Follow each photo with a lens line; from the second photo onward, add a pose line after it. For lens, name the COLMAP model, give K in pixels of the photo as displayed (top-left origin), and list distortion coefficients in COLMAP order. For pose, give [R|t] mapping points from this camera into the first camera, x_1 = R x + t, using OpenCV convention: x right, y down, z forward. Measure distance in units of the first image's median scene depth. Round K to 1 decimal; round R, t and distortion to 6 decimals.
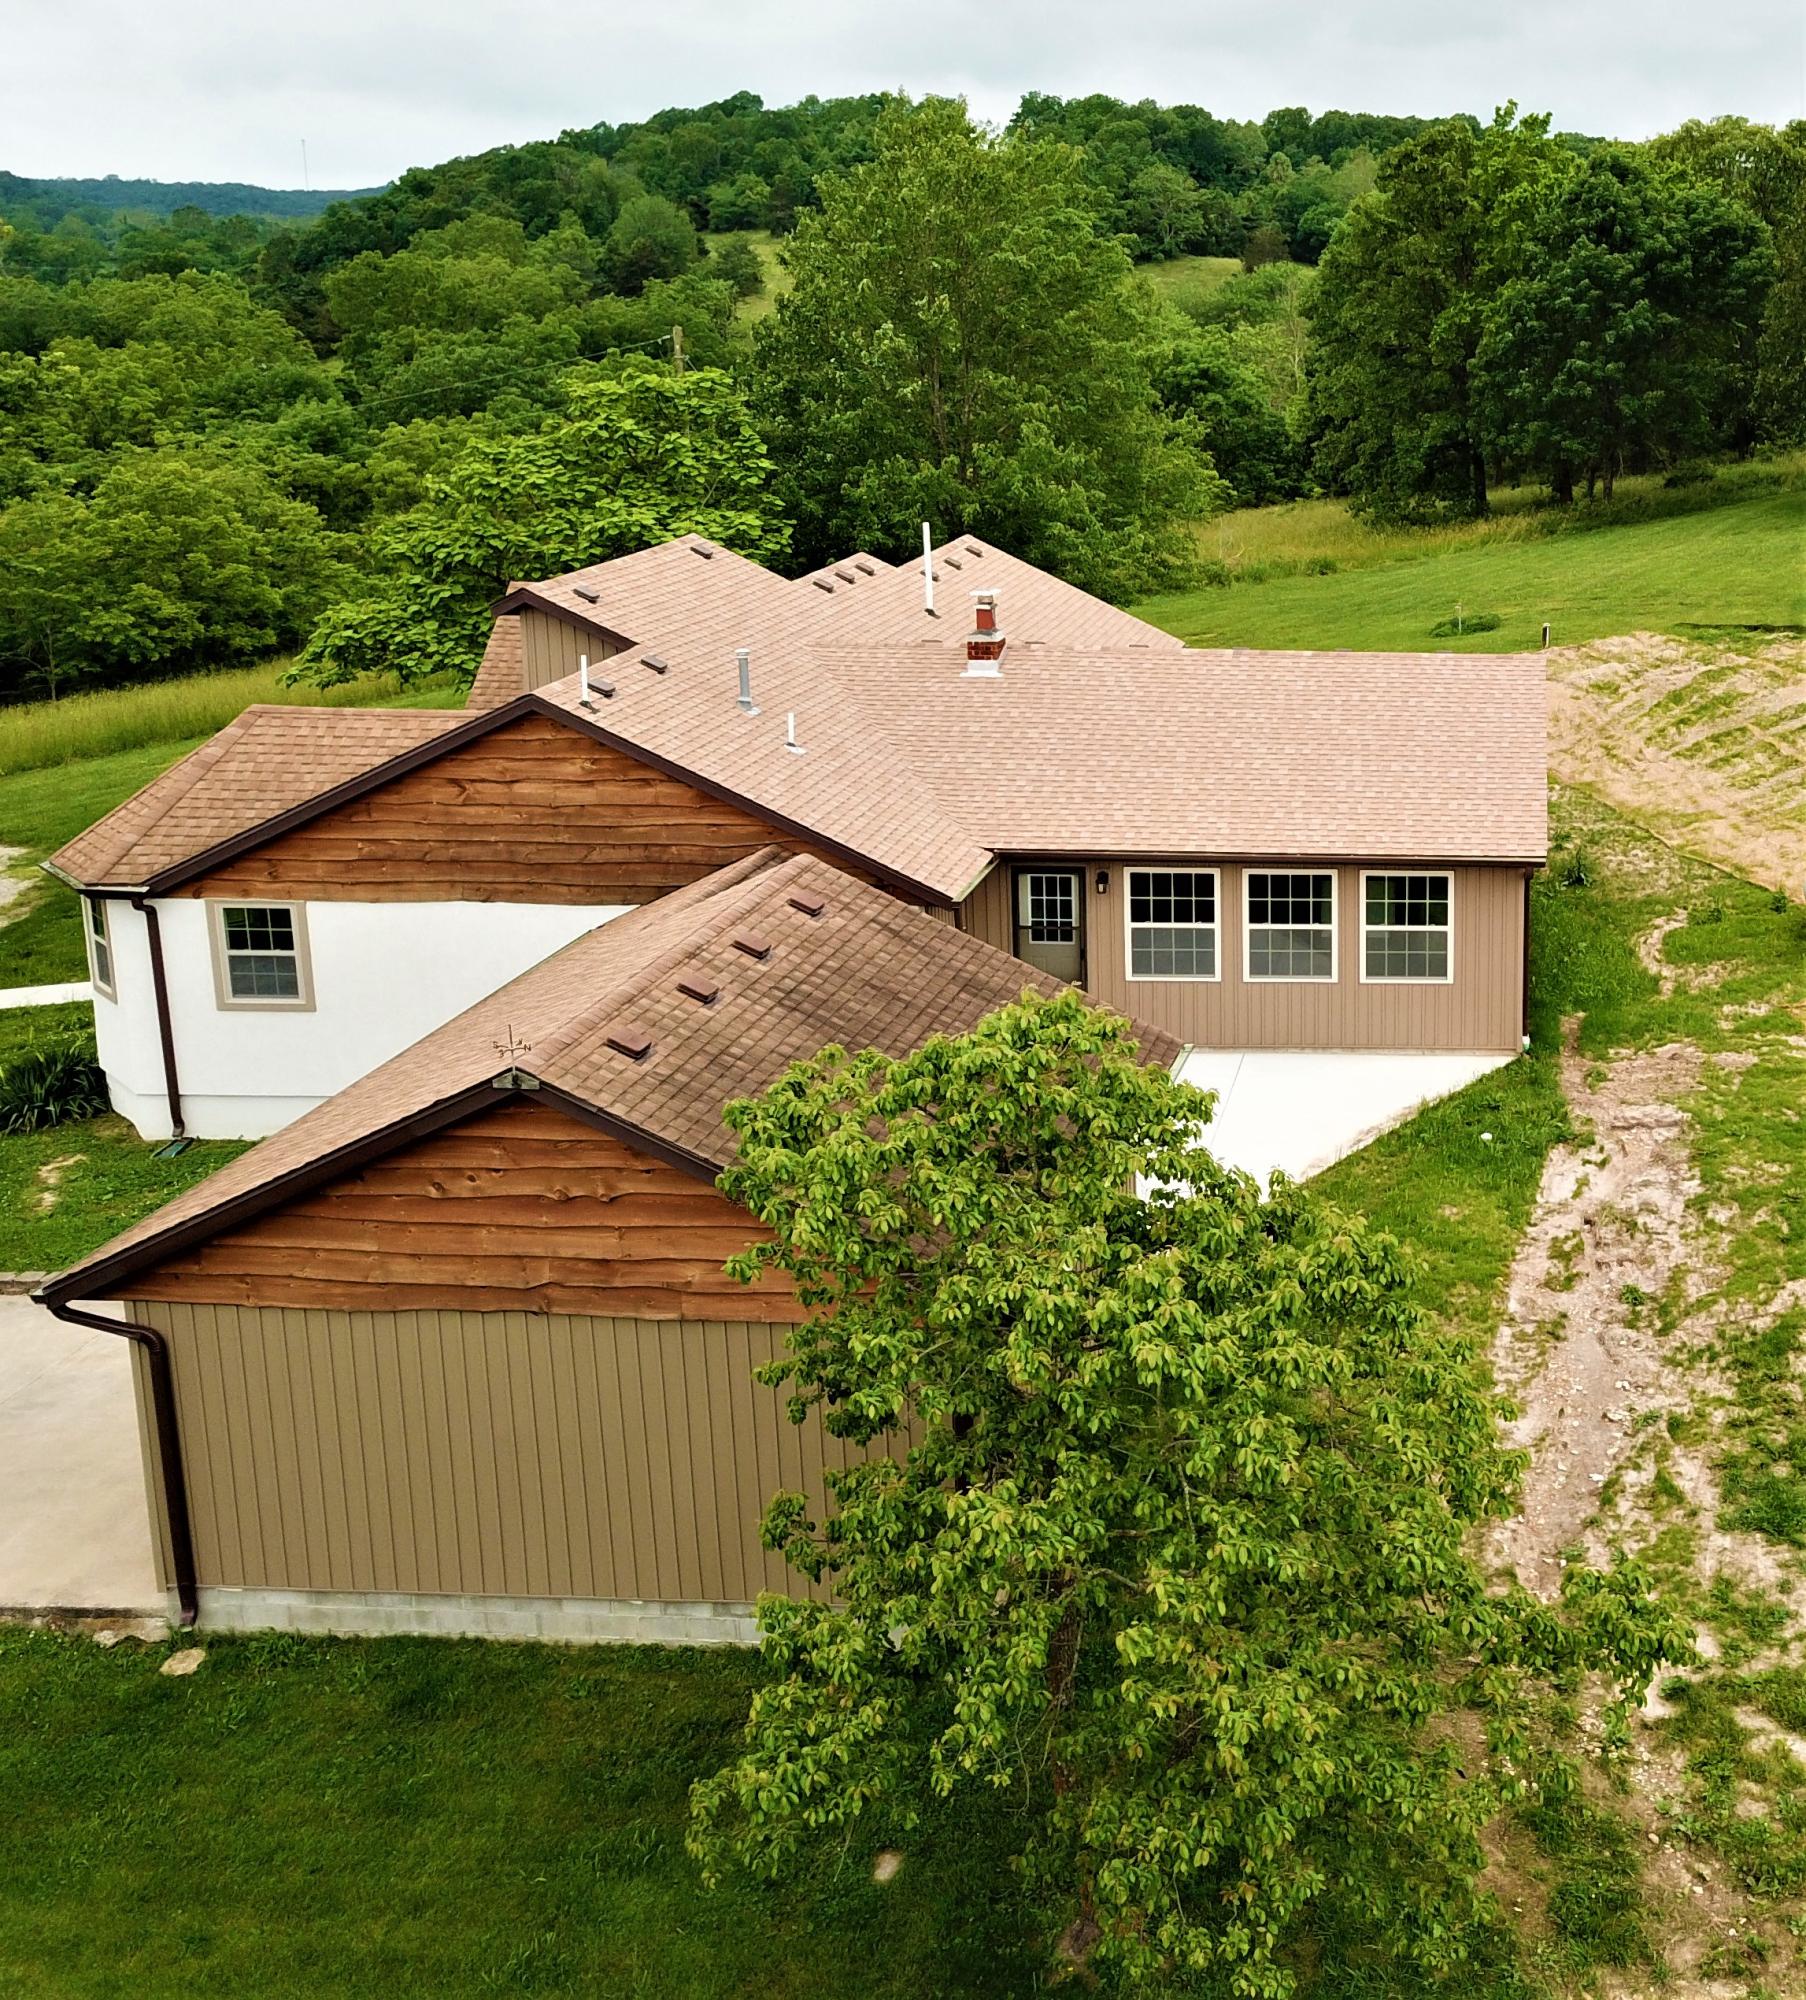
lens RADIAL K [[2465.4, 0, 1576.3], [0, 2465.4, 838.5], [0, 0, 1]] dist [0.027596, -0.026590]
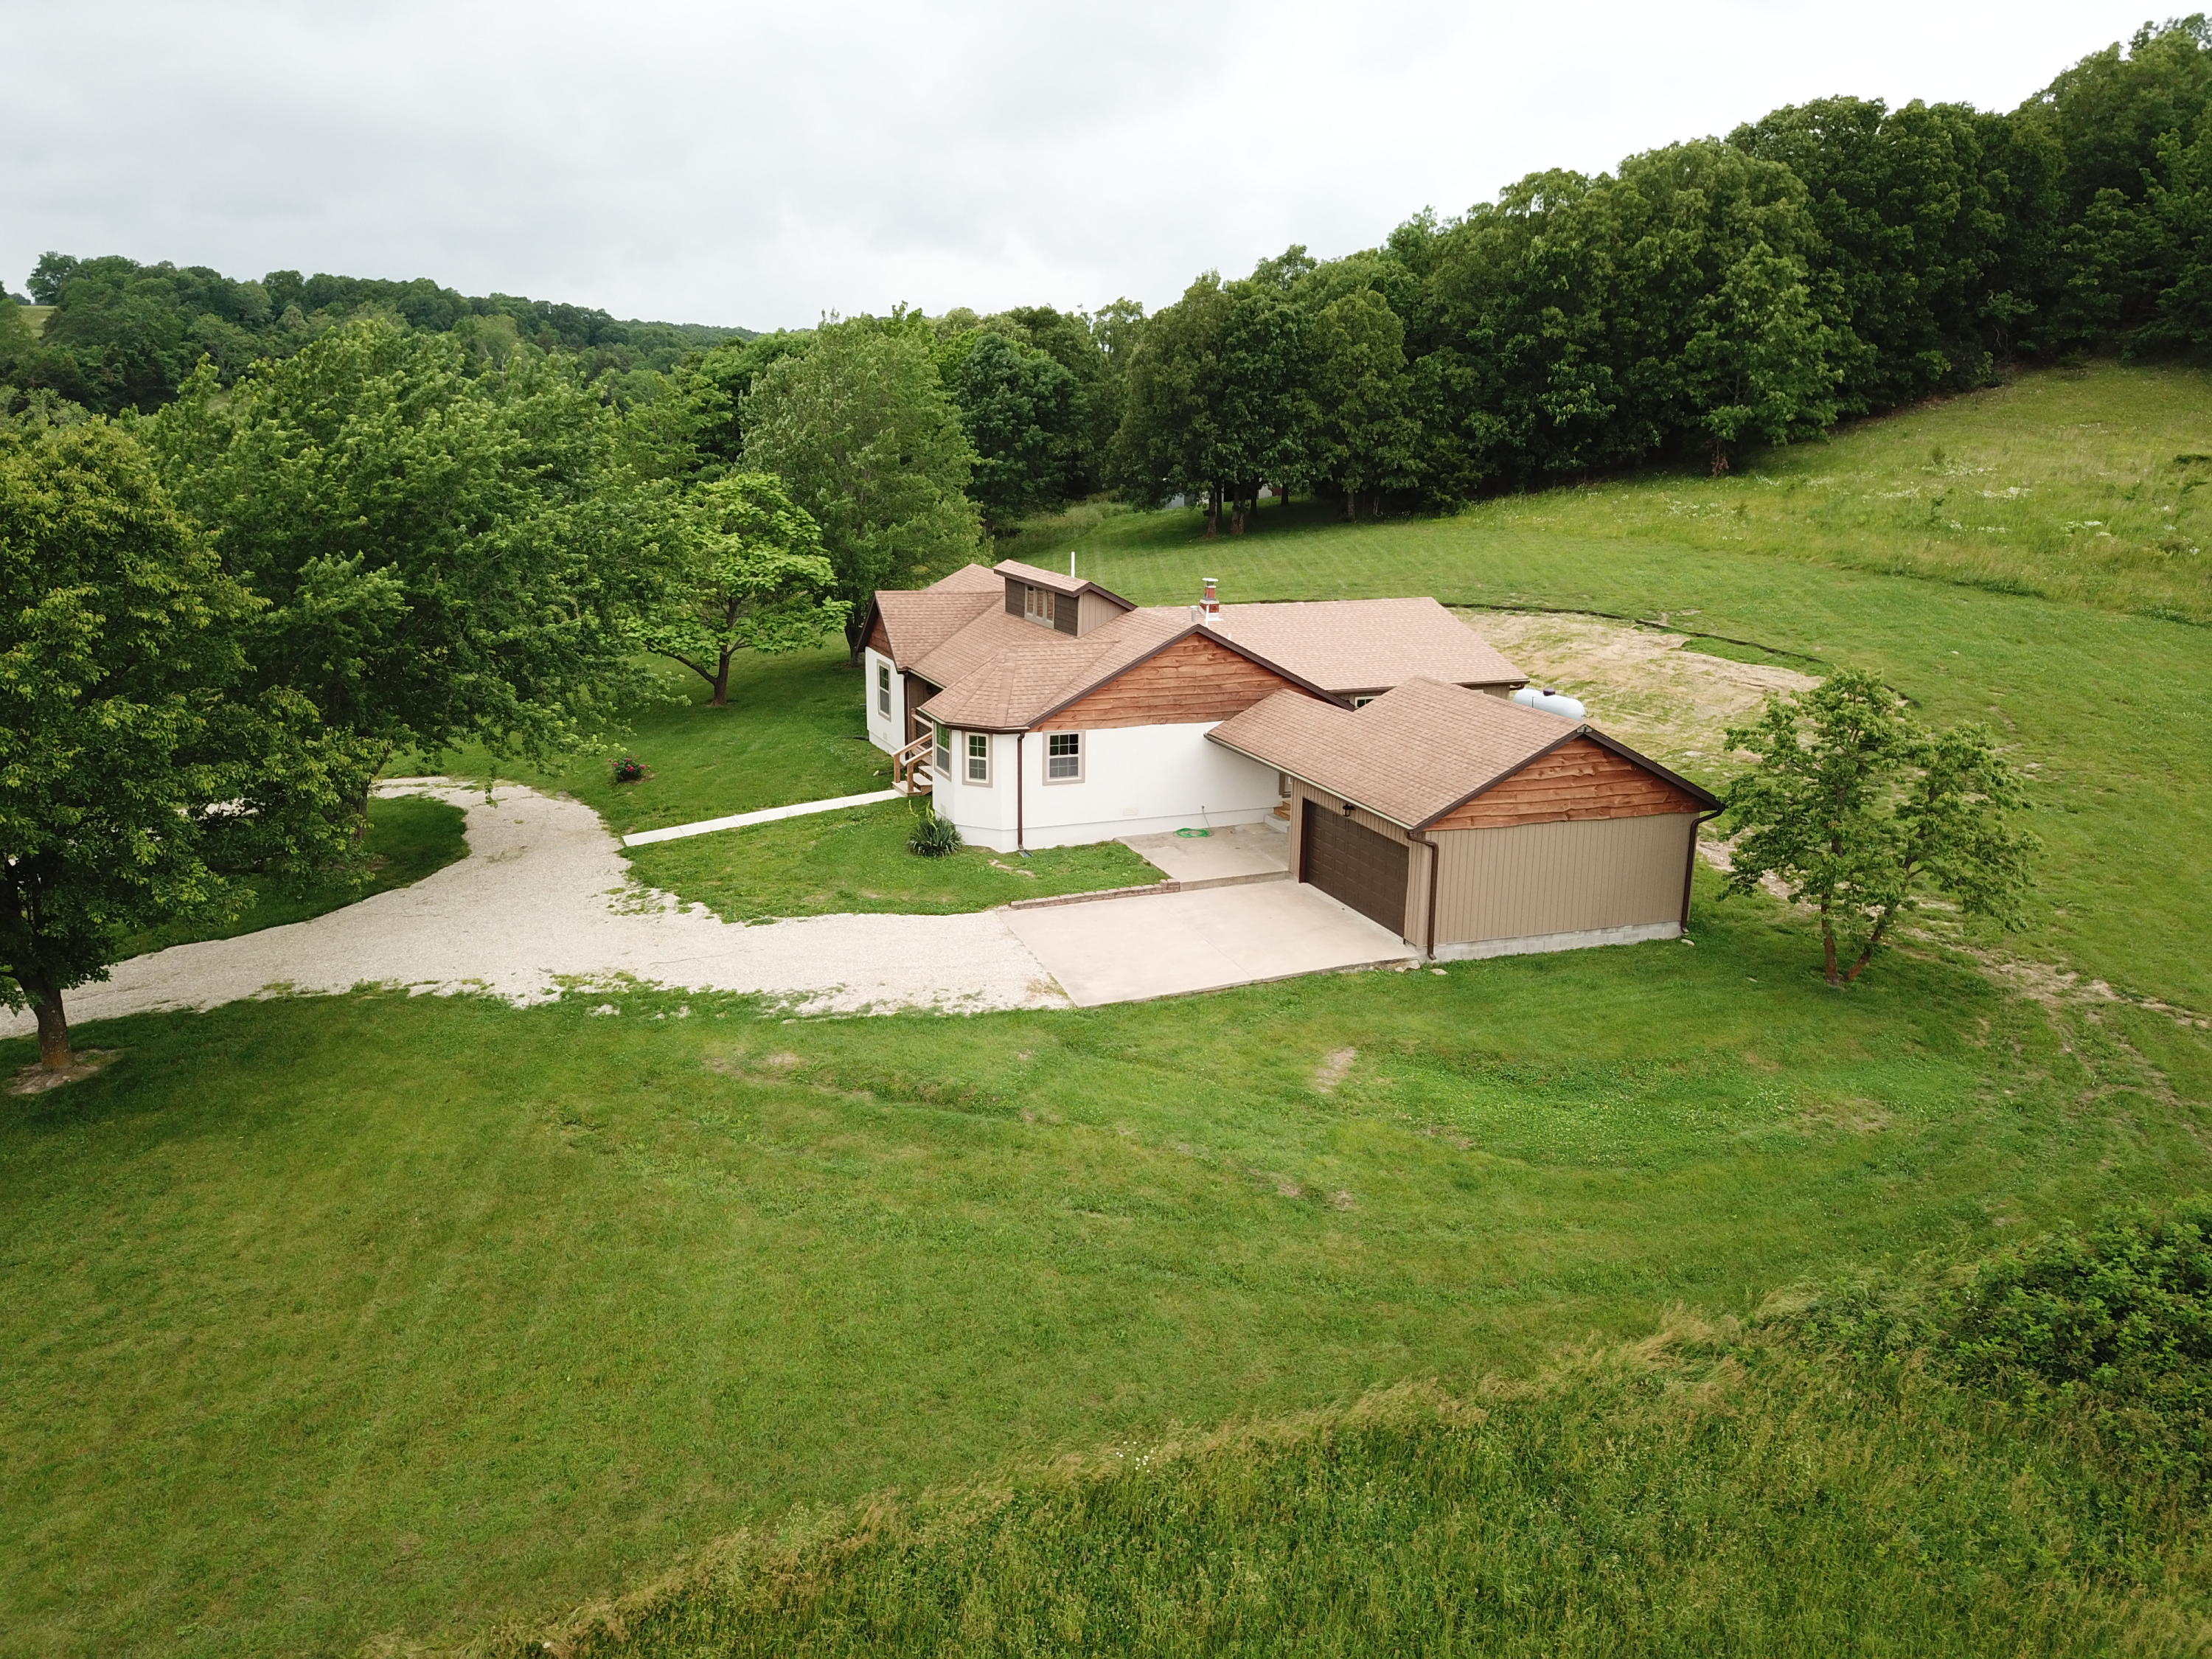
lens RADIAL K [[1711.4, 0, 1138.0], [0, 1711.4, 830.9], [0, 0, 1]] dist [-0.013306, 0.009209]
pose [[0.932172, -0.098594, 0.348330, -0.911590], [0.085797, 0.994954, 0.052018, 0.035915], [-0.351701, -0.018605, 0.935928, -0.363786]]
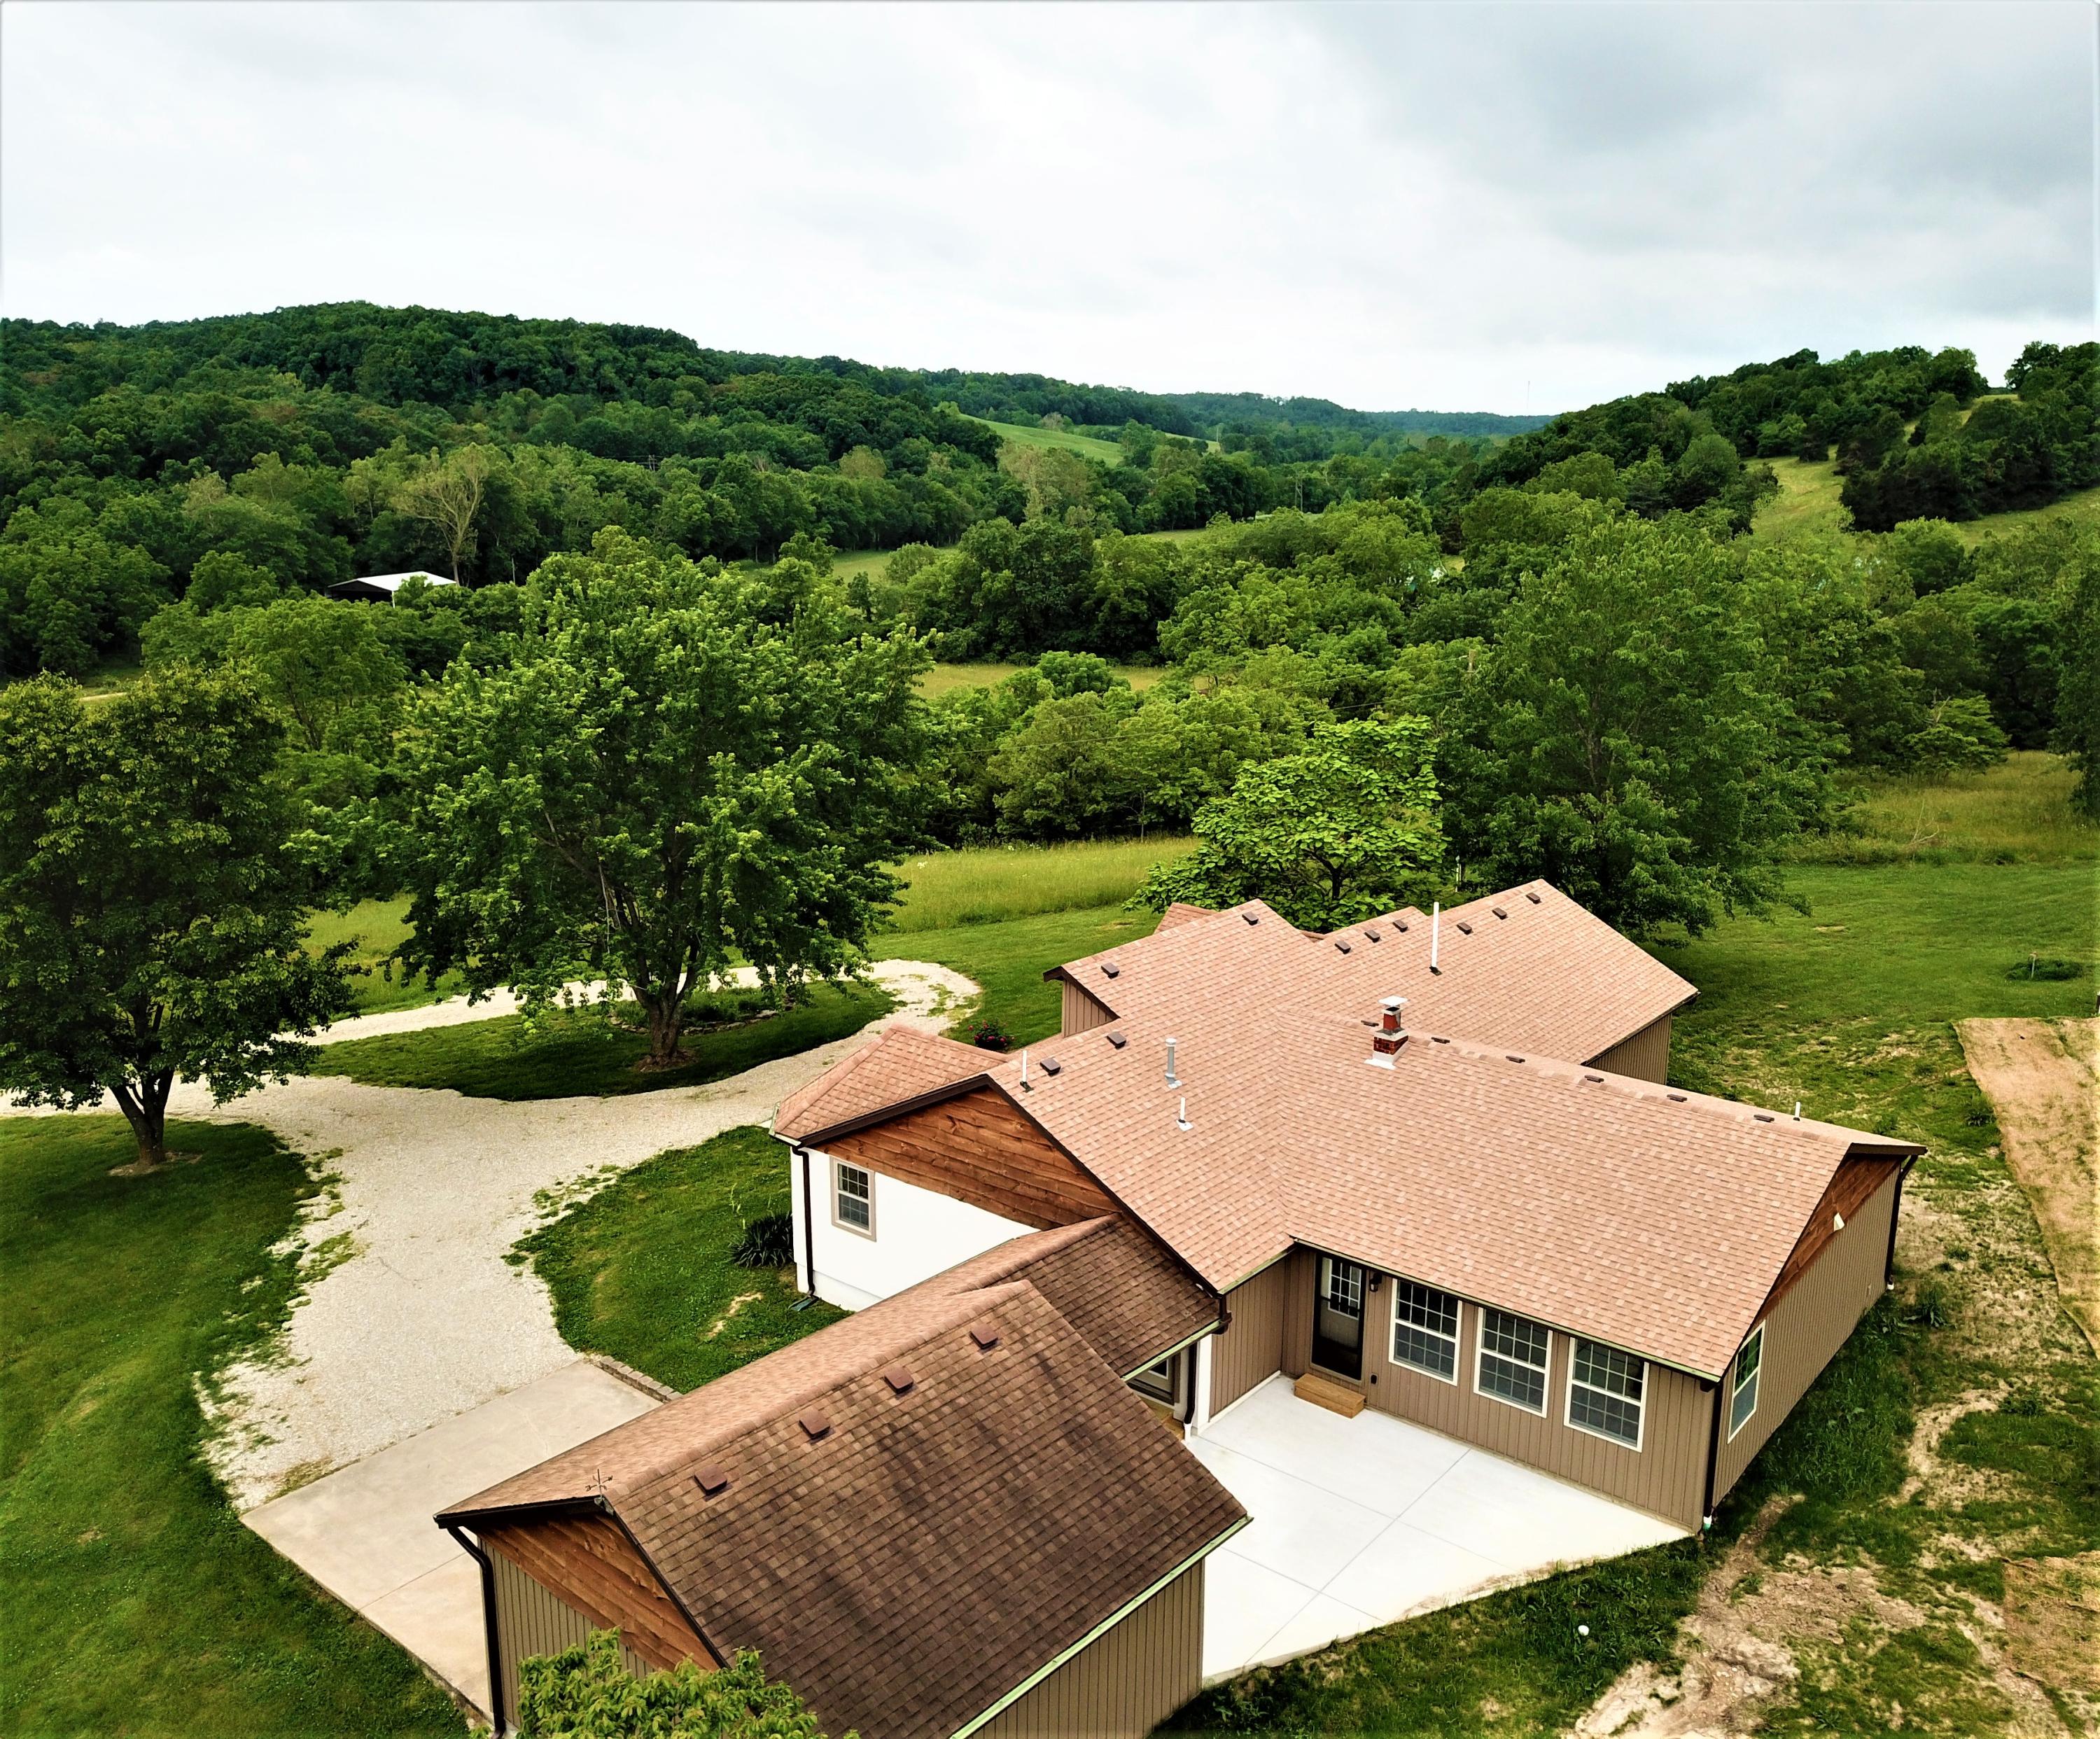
lens RADIAL K [[1815.4, 0, 1137.8], [0, 1815.4, 861.5], [0, 0, 1]] dist [0.001893, 0.013810]
pose [[0.780257, 0.133198, -0.611112, 0.241186], [-0.137205, 0.989713, 0.040537, -0.209757], [0.610225, 0.052219, 0.790505, 0.196375]]
